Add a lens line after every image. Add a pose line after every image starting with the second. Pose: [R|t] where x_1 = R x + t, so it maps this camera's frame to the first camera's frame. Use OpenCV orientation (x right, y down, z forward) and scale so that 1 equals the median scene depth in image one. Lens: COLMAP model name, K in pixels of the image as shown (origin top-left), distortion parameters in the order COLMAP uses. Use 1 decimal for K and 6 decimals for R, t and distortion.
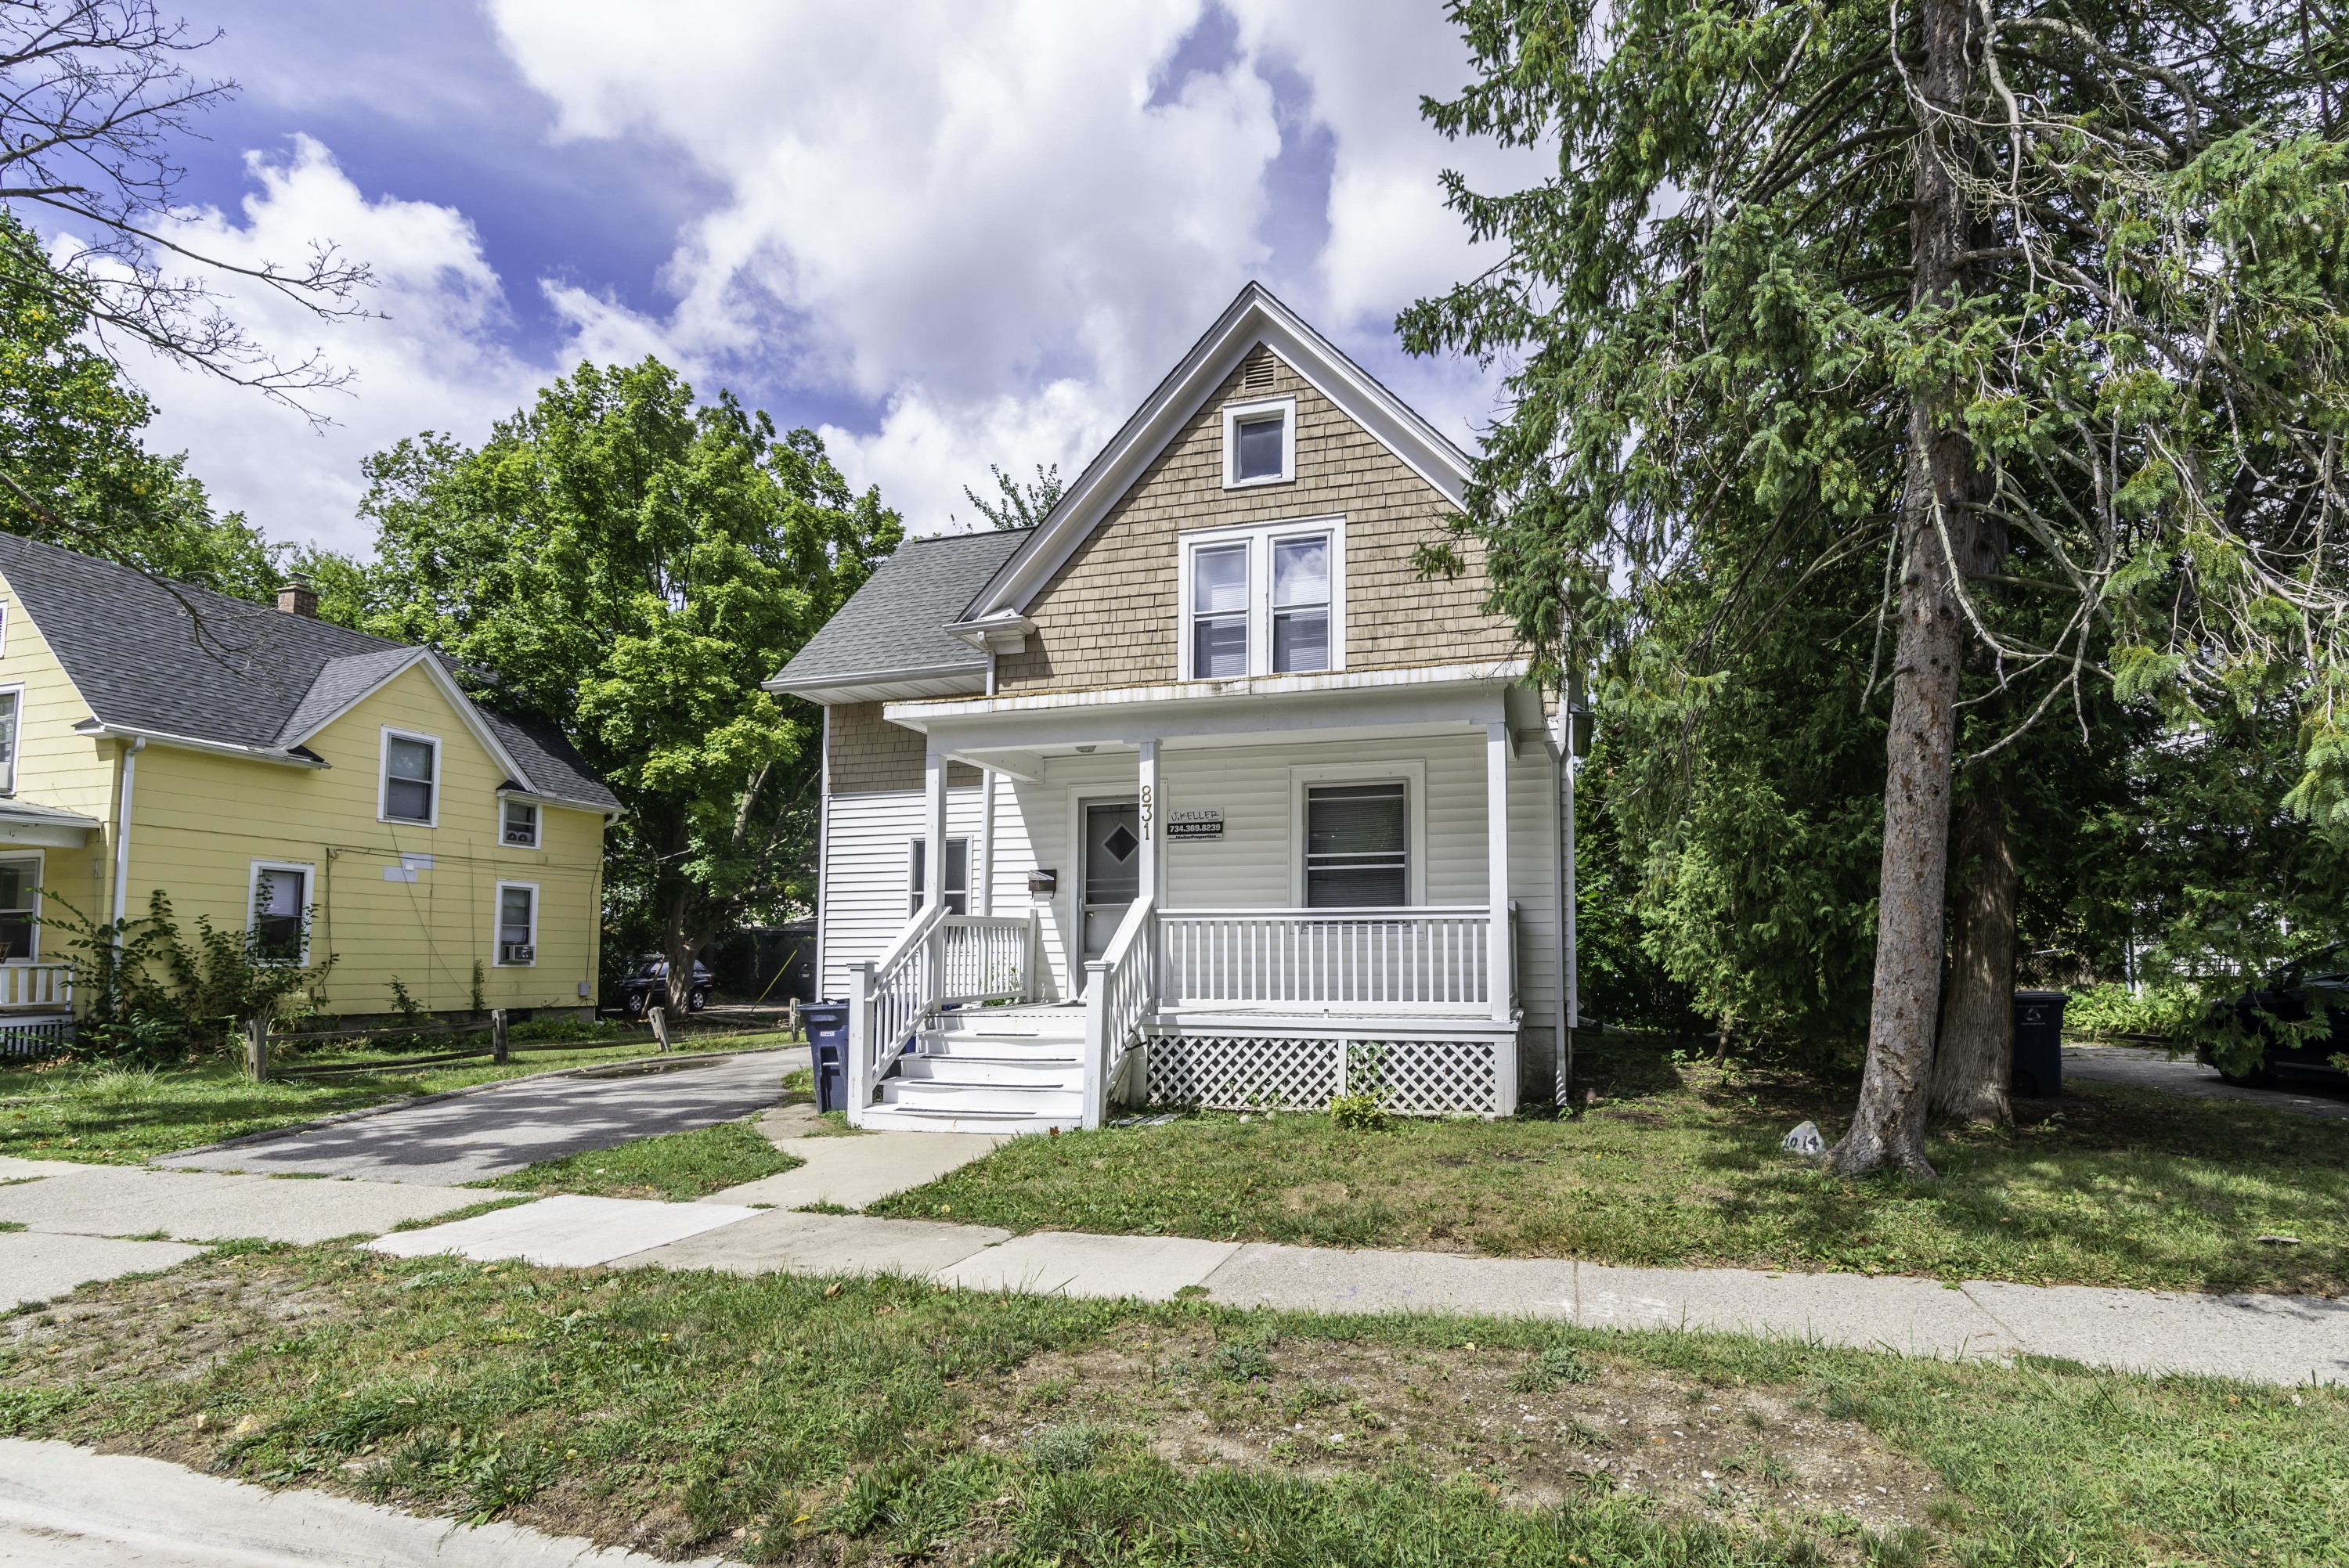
lens RADIAL K [[988.8, 0, 1291.0], [0, 988.8, 896.7], [0, 0, 1]] dist [0.012156, 0.000080]
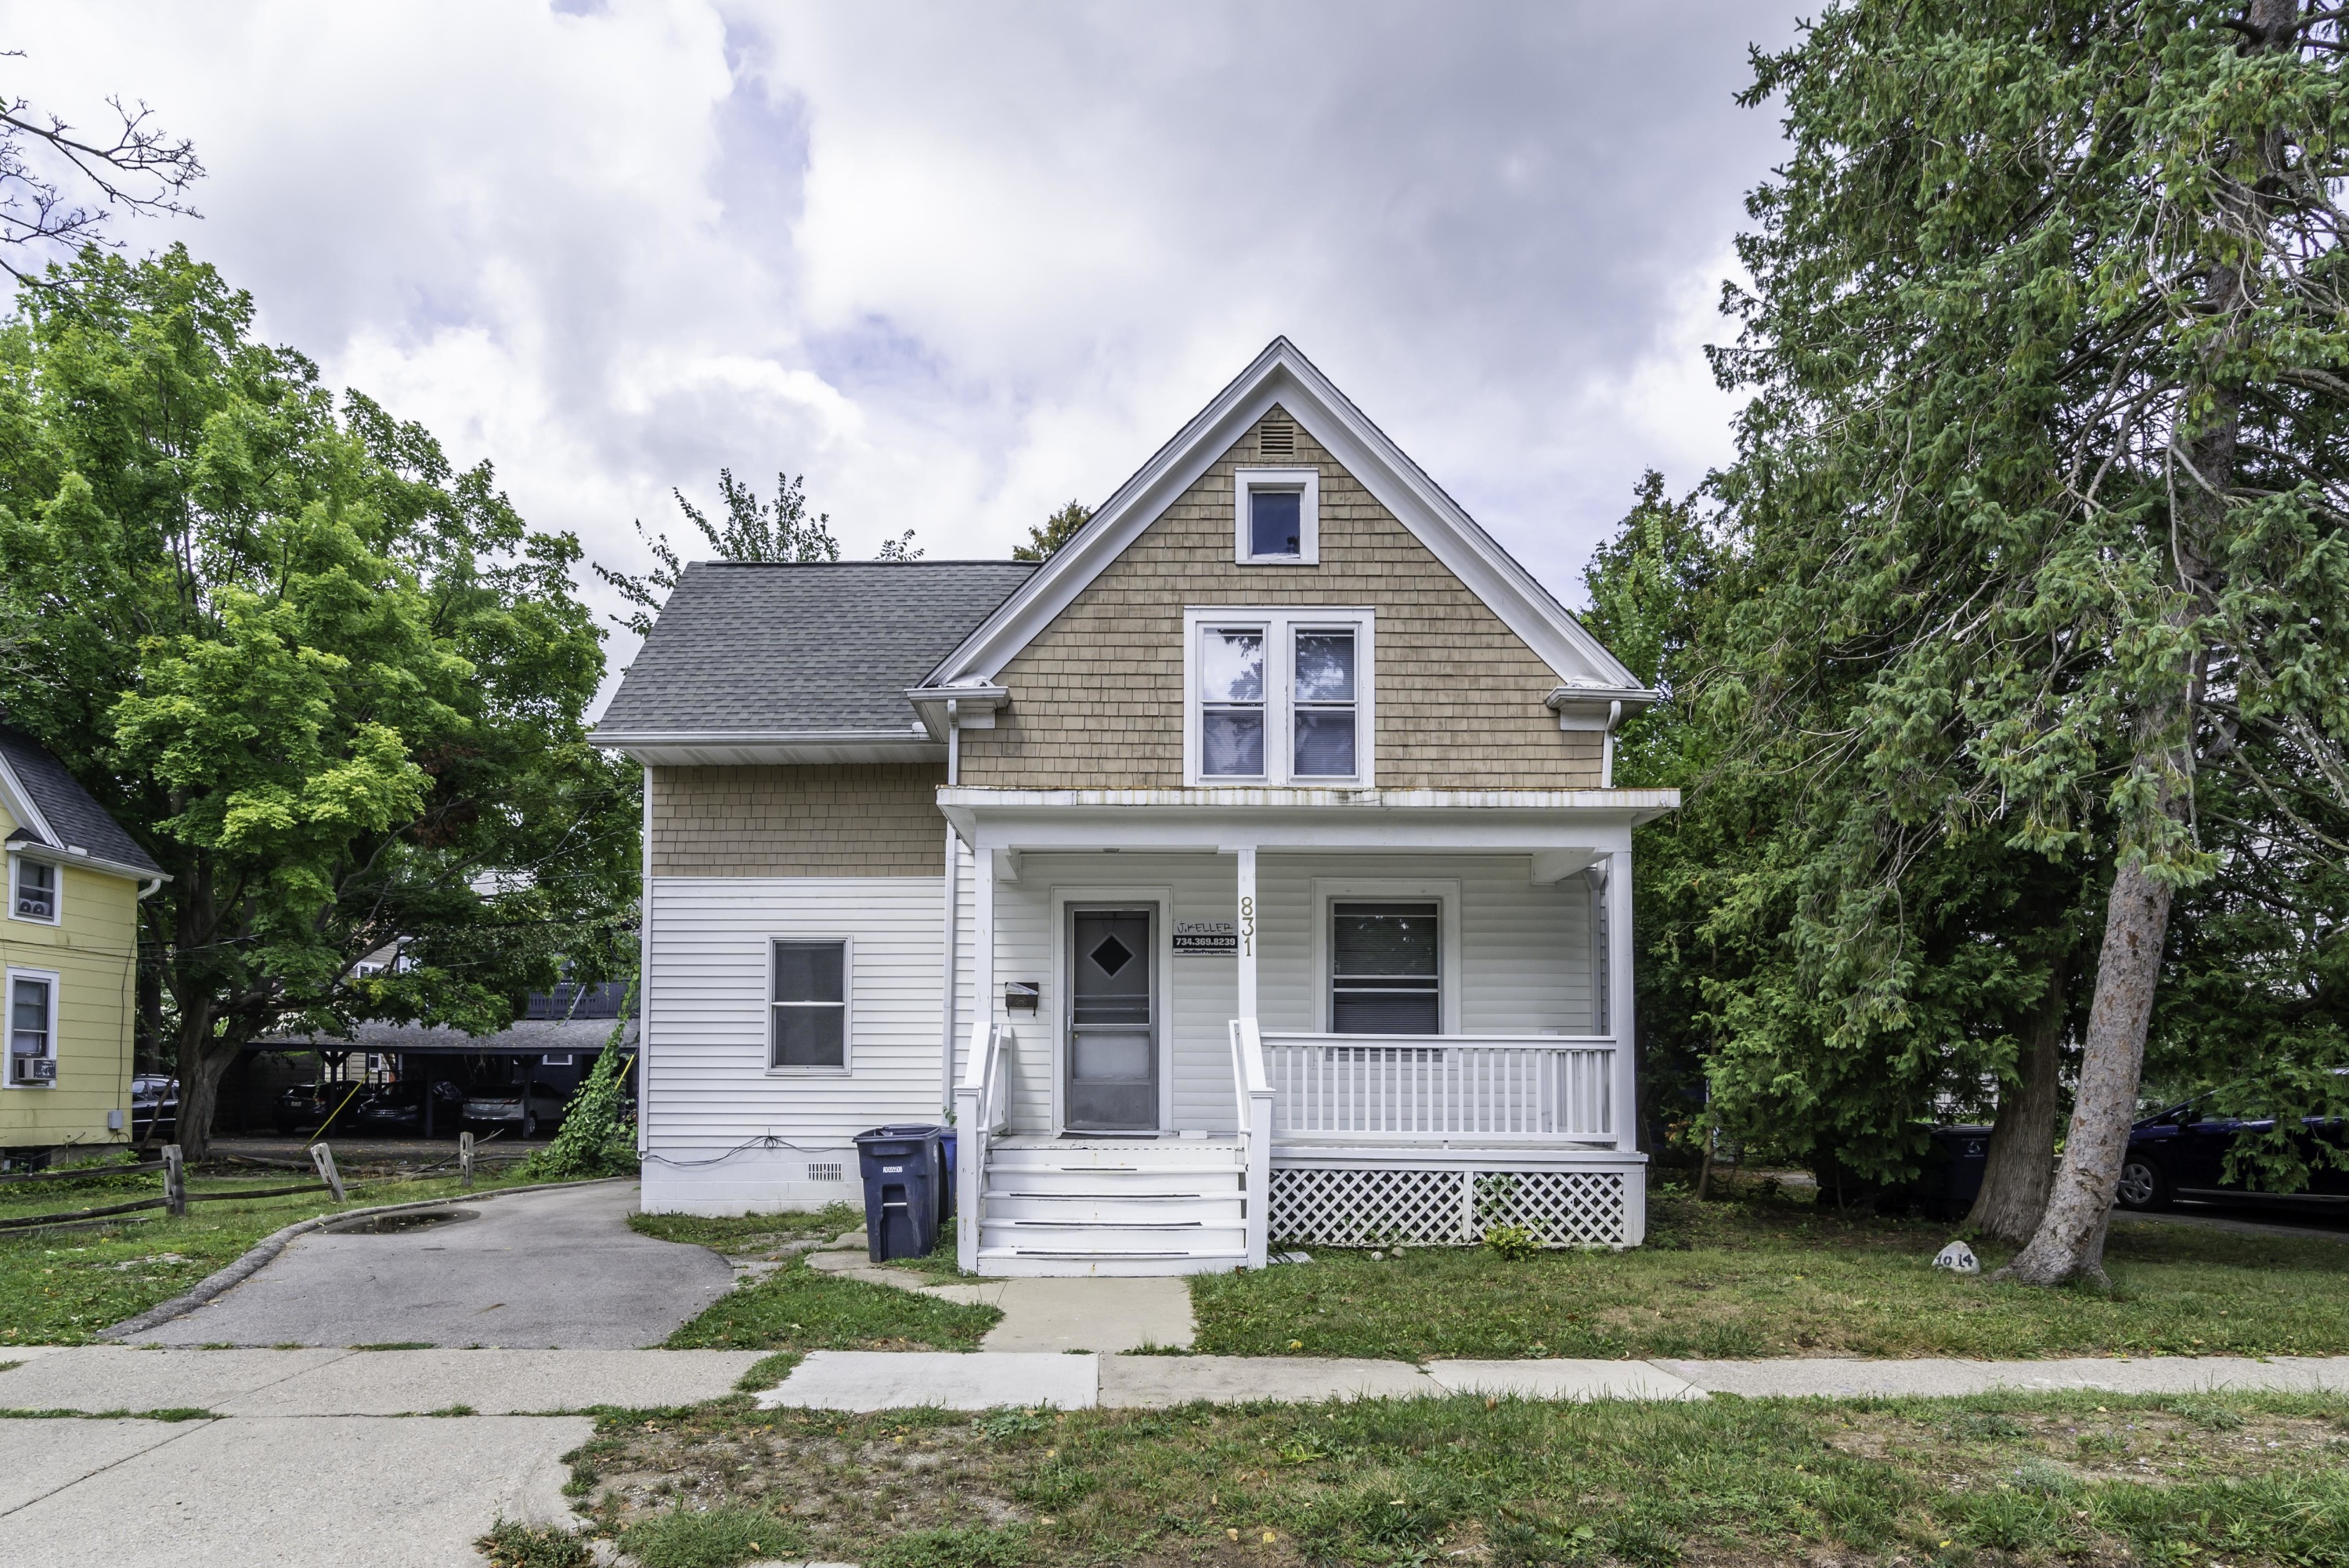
lens RADIAL K [[1248.1, 0, 989.3], [0, 1248.1, 1038.8], [0, 0, 1]] dist [0.014372, 0.001388]
pose [[0.971648, 0.016179, 0.235880, -0.574841], [-0.022076, 0.999506, 0.022382, -0.002195], [-0.235401, -0.026955, 0.971525, -0.062617]]
